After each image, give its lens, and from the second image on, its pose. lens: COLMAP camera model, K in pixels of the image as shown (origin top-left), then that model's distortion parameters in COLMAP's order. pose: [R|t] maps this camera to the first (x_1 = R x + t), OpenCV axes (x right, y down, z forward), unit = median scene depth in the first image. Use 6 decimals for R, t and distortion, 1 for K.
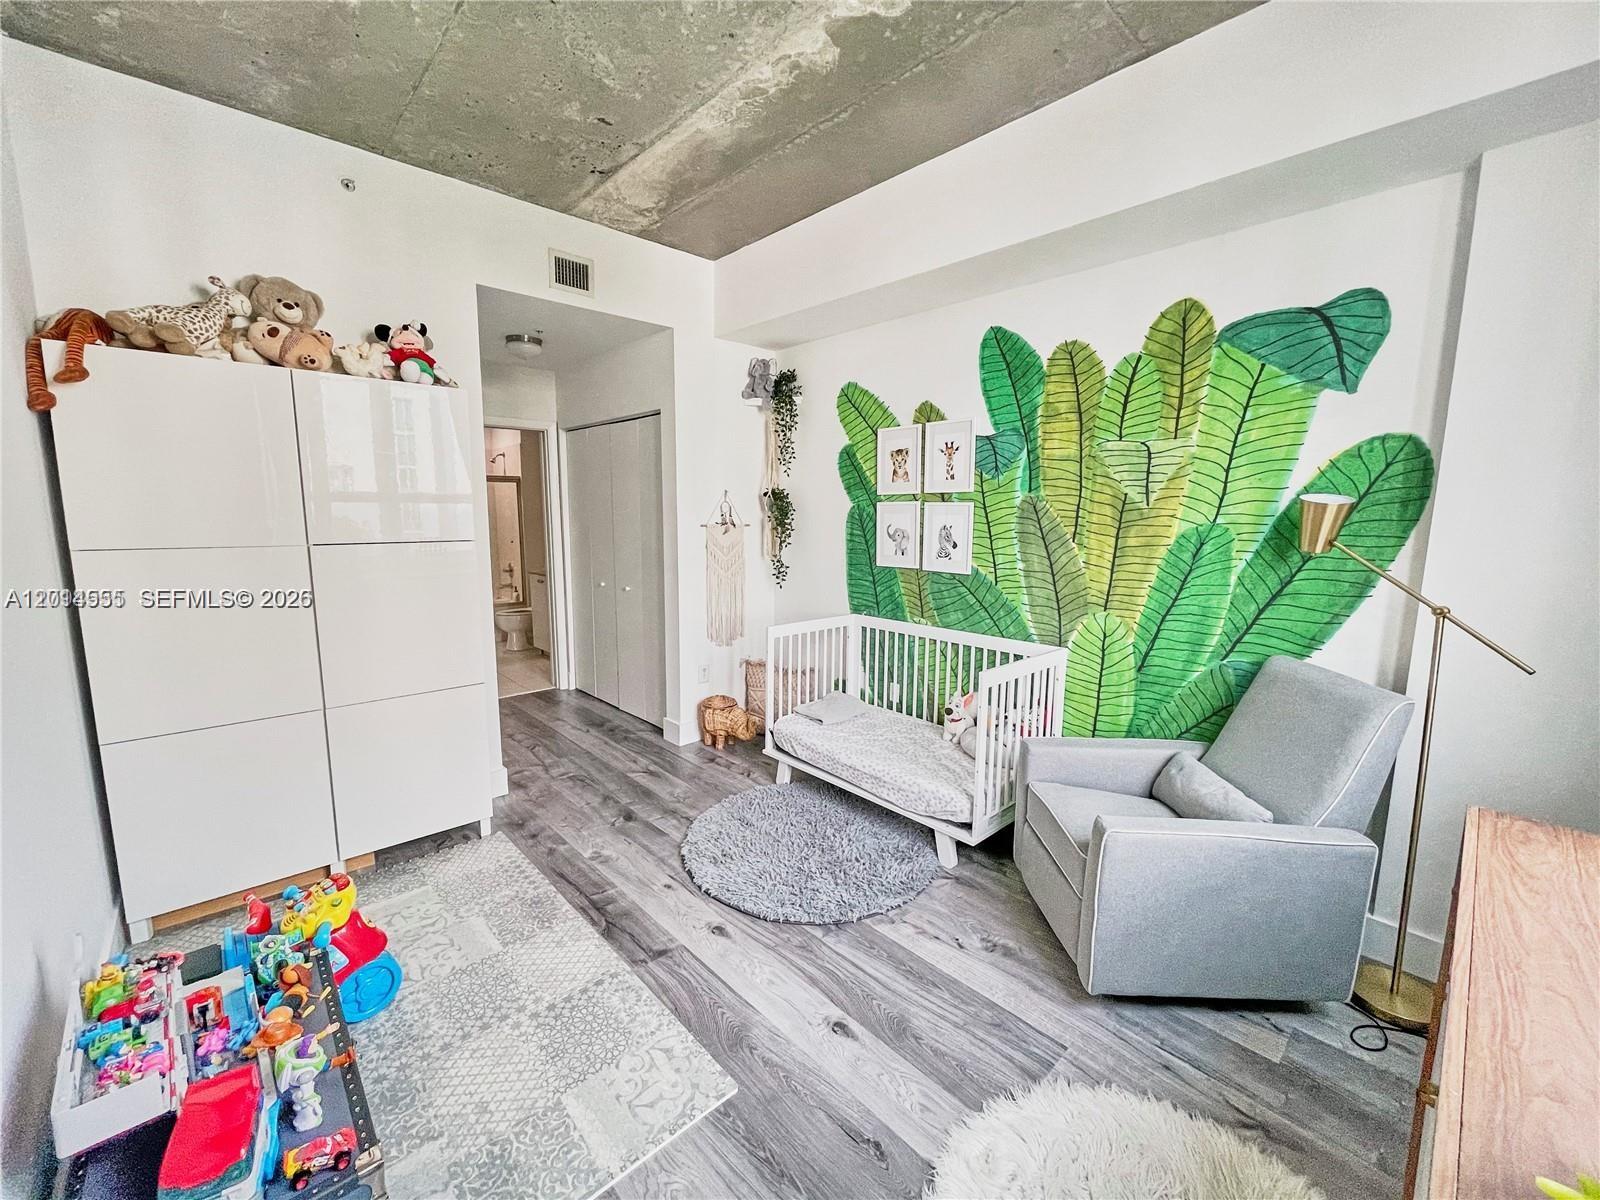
lens RADIAL K [[644.9, 0, 802.7], [0, 644.9, 594.3], [0, 0, 1]] dist [0.003144, 0.000027]
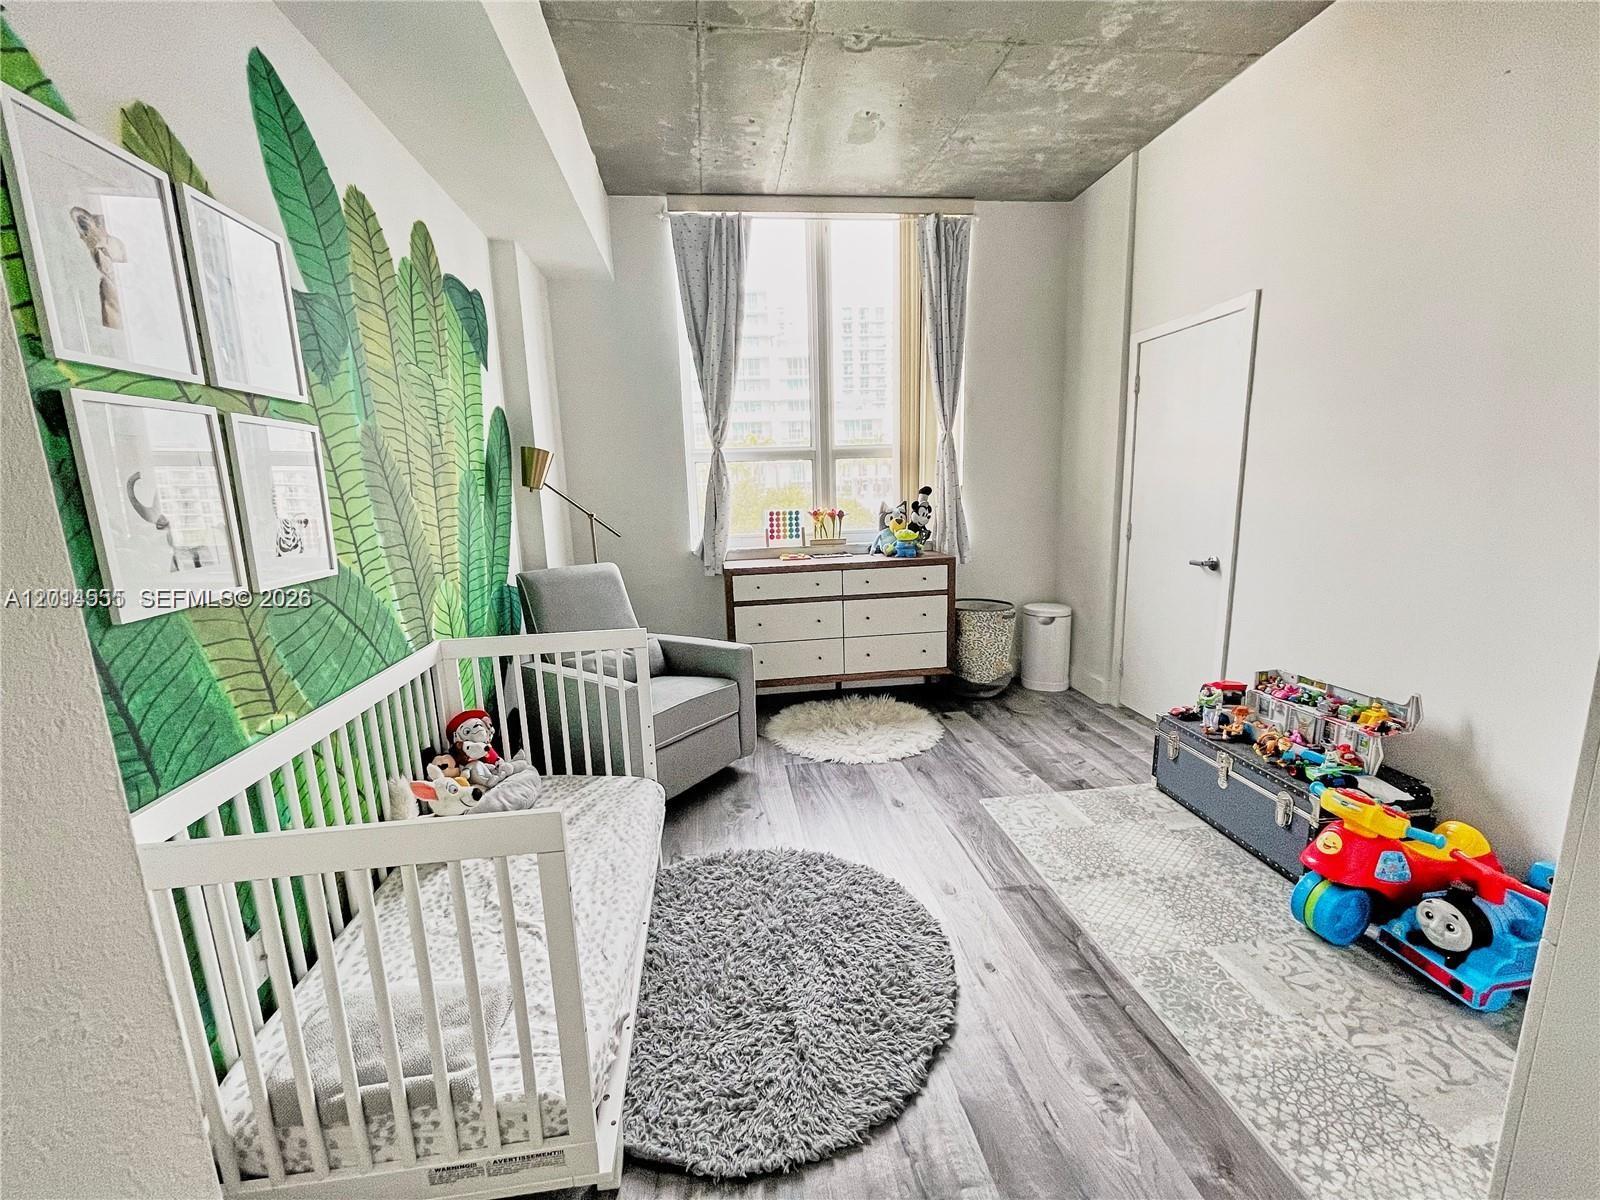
lens RADIAL K [[644.9, 0, 785.5], [0, 644.9, 604.5], [0, 0, 1]] dist [0.003144, 0.000027]
pose [[-0.800839, -0.092020, 0.591767, -0.317321], [0.106161, 0.950663, 0.291496, -0.118157], [-0.589395, 0.296264, -0.751559, 1.192155]]
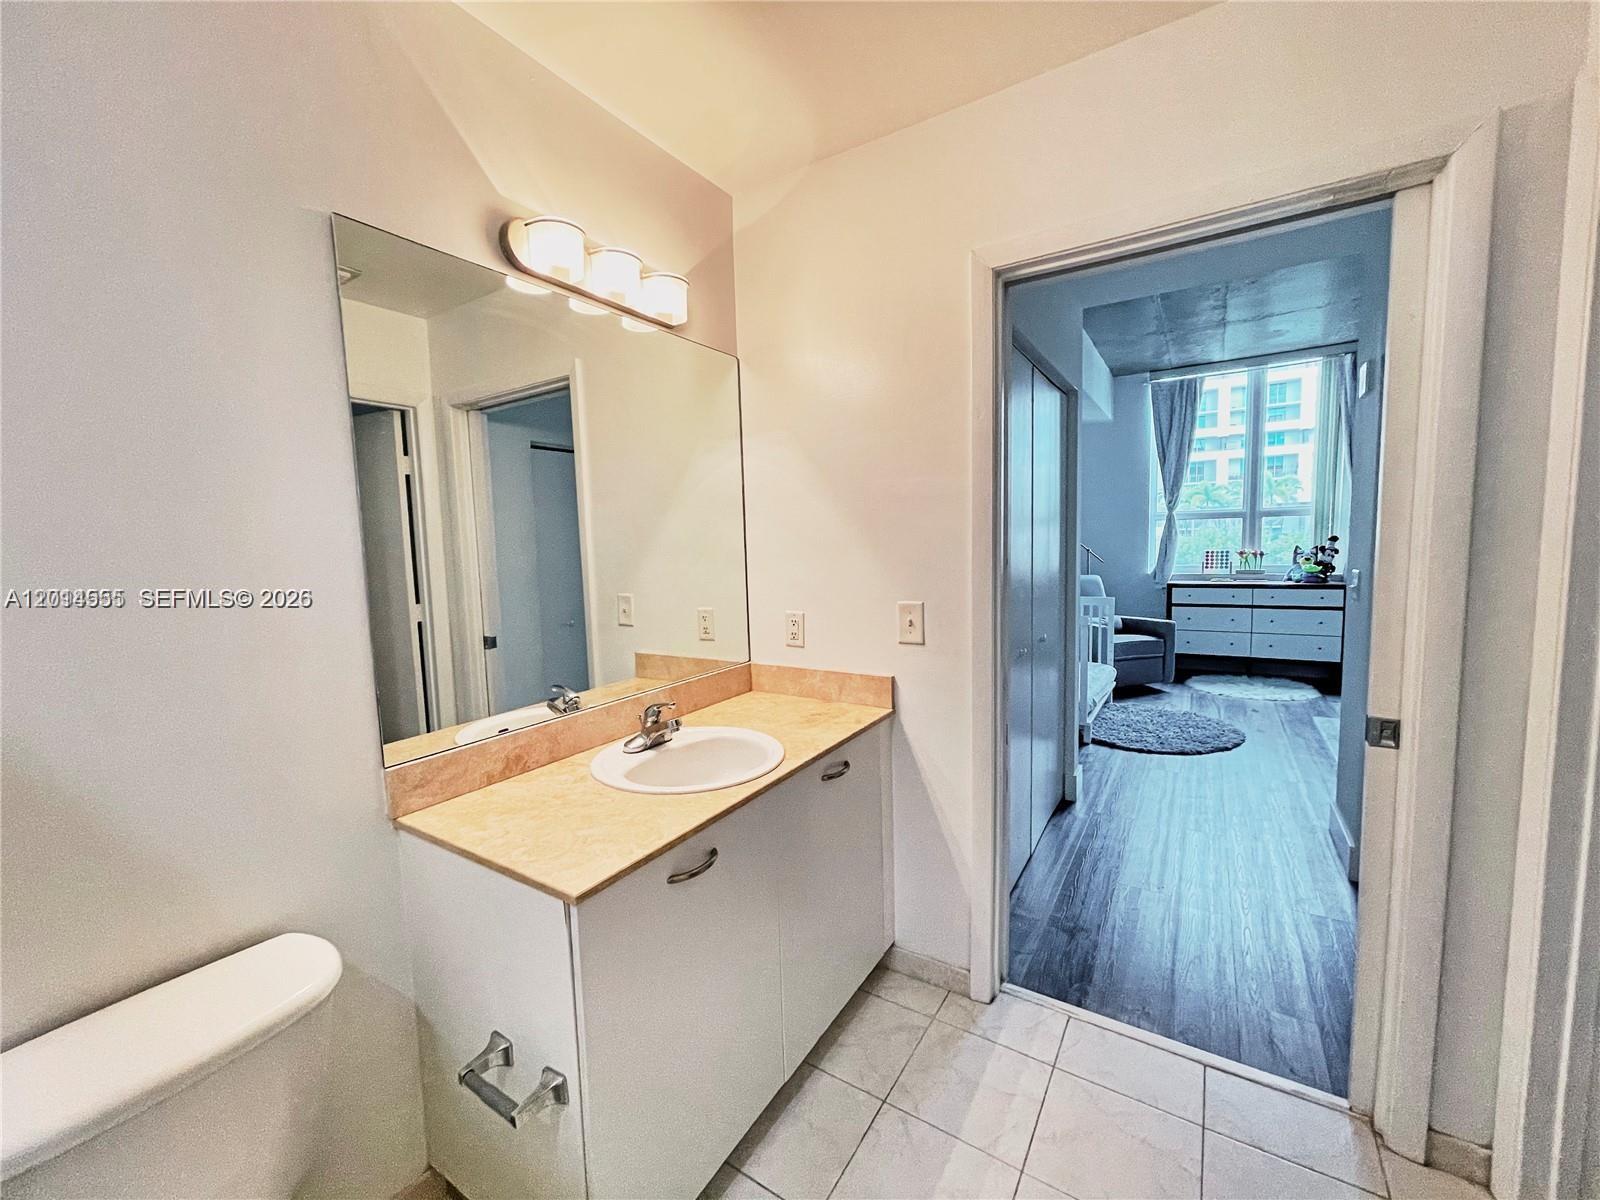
lens RADIAL K [[644.9, 0, 797.1], [0, 644.9, 595.5], [0, 0, 1]] dist [0.003144, 0.000027]
pose [[-0.246254, -0.081257, 0.965793, -1.104906], [0.156595, 0.980051, 0.122384, -0.226806], [-0.956471, 0.181376, -0.228617, 1.853764]]
